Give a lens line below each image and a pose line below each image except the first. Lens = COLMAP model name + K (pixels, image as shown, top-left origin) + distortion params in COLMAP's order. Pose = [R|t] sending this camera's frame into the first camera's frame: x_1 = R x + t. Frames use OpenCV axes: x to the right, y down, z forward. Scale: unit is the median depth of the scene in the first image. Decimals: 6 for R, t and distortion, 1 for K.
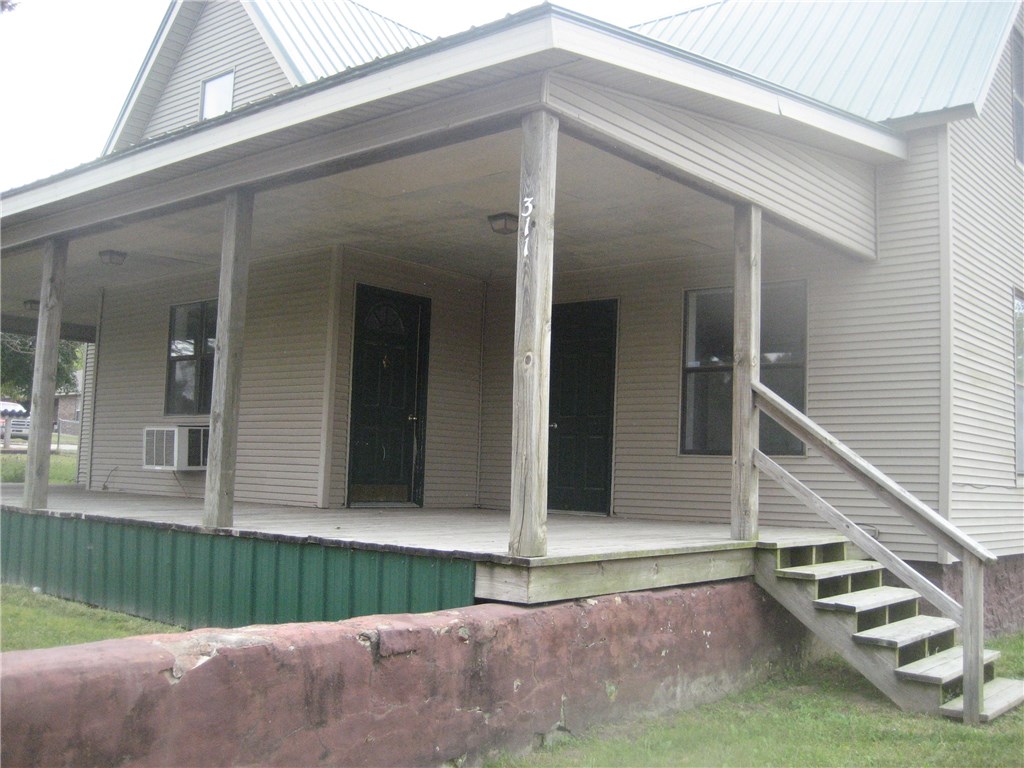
lens RADIAL K [[1054.7, 0, 512.0], [0, 1054.7, 384.0], [0, 0, 1]] dist [-0.147962, 0.201159]
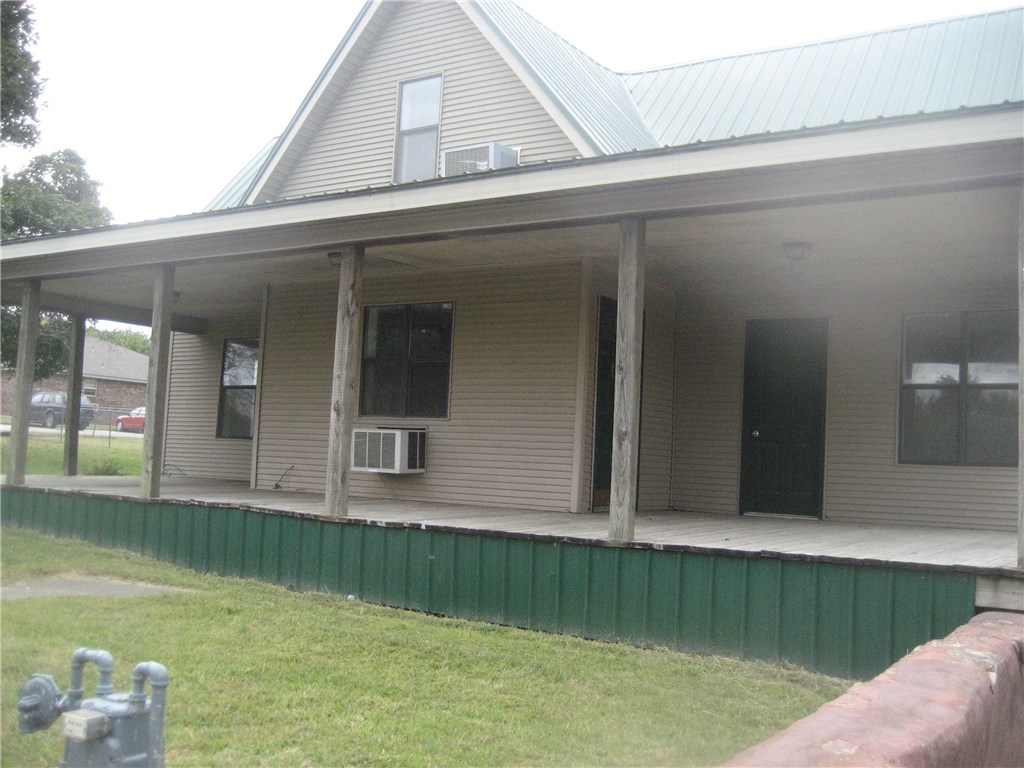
lens RADIAL K [[1054.7, 0, 512.0], [0, 1054.7, 384.0], [0, 0, 1]] dist [-0.147962, 0.201159]
pose [[0.992640, 0.020987, 0.119271, -0.368429], [-0.022981, 0.999618, 0.015365, -0.023230], [-0.118903, -0.017992, 0.992743, -0.021149]]
